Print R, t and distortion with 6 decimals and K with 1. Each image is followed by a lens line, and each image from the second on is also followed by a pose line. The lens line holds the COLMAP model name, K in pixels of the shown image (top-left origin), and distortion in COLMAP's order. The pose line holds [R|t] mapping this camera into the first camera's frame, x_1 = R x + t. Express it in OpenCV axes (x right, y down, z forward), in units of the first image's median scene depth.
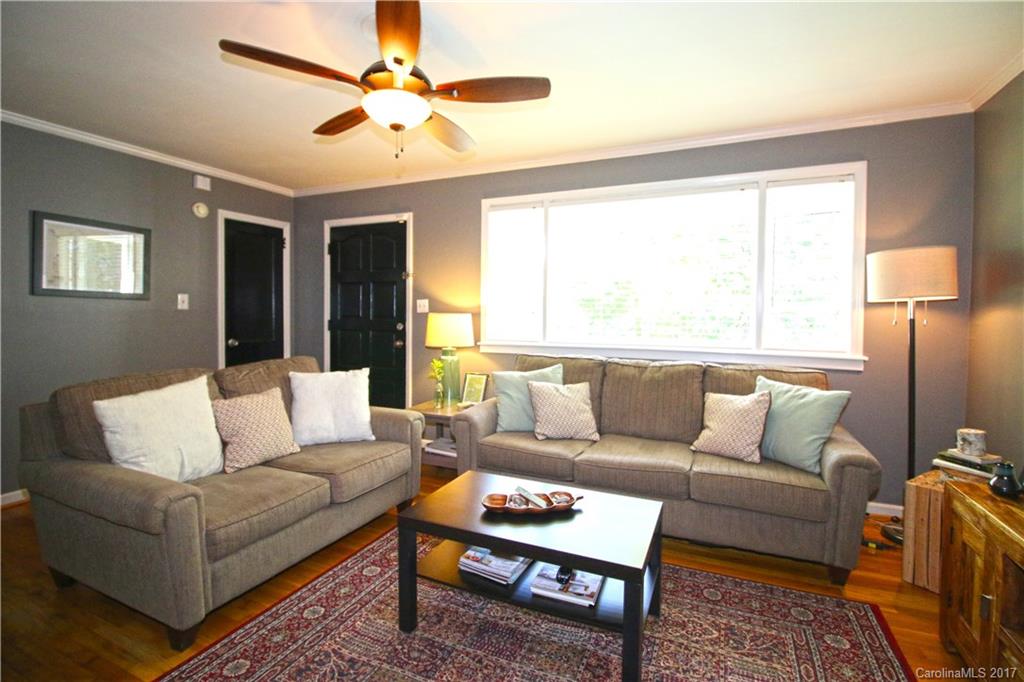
lens RADIAL K [[472.5, 0, 511.4], [0, 472.5, 337.0], [0, 0, 1]] dist [-0.000734, -0.013148]
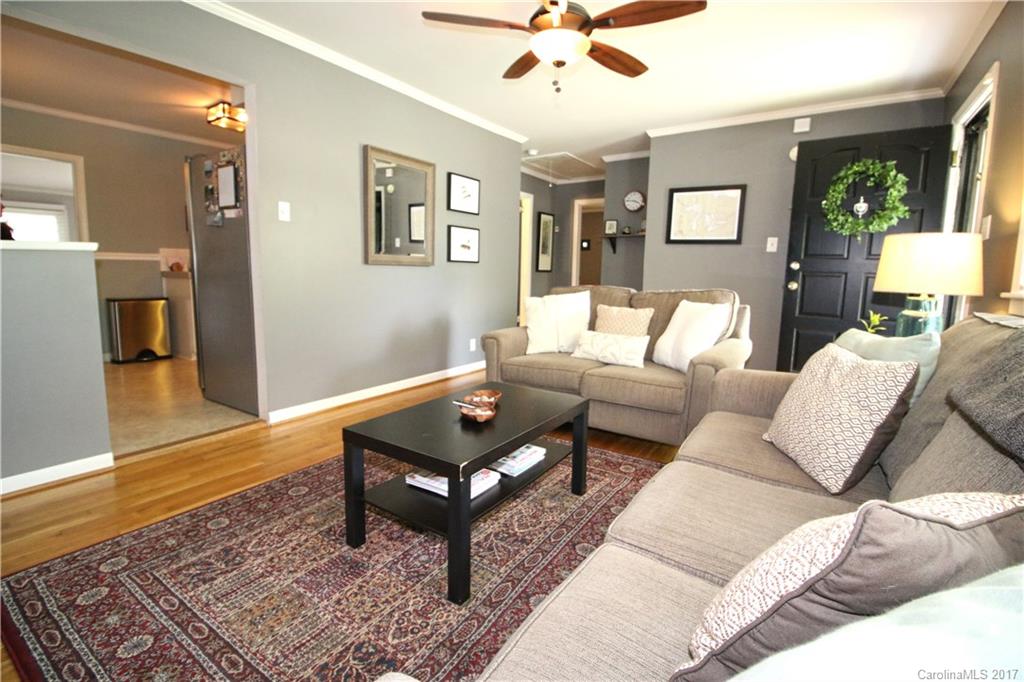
lens RADIAL K [[462.7, 0, 512.0], [0, 462.7, 341.0], [0, 0, 1]] dist [0.000260, -0.011007]
pose [[-0.168191, 0.138451, -0.975983, 0.632636], [-0.068641, 0.986039, 0.151706, 0.031772], [0.983362, 0.092508, -0.156339, 0.763035]]
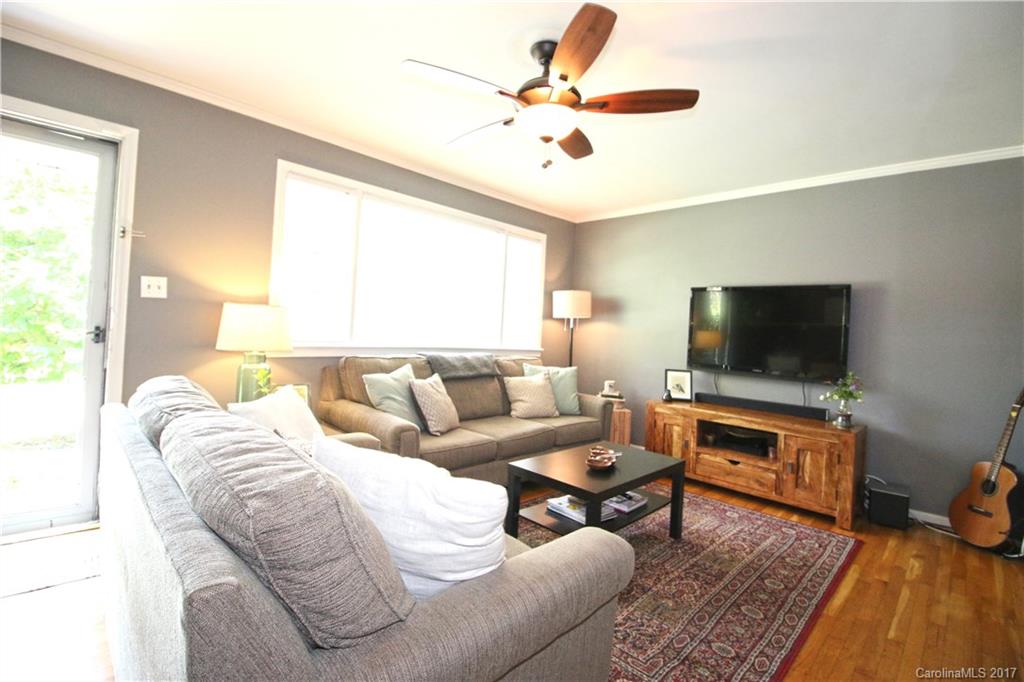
lens RADIAL K [[470.4, 0, 514.8], [0, 470.4, 328.1], [0, 0, 1]] dist [-0.000526, -0.011734]
pose [[0.348801, 0.014495, 0.937085, -0.836569], [-0.007705, 0.999891, -0.012599, -0.009629], [-0.937165, -0.002826, 0.348875, 0.478724]]
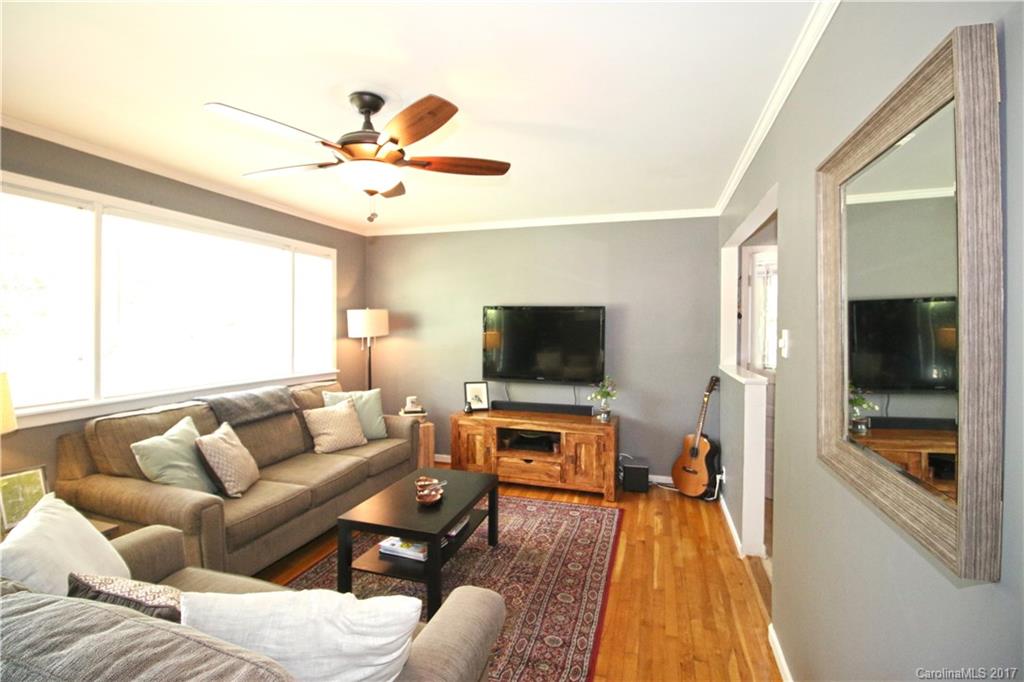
lens RADIAL K [[470.4, 0, 514.8], [0, 470.4, 328.1], [0, 0, 1]] dist [-0.000526, -0.011734]
pose [[-0.124427, -0.018573, 0.992055, -0.883318], [0.036585, 0.999059, 0.023292, -0.110861], [-0.991554, 0.039193, -0.123631, 0.564803]]
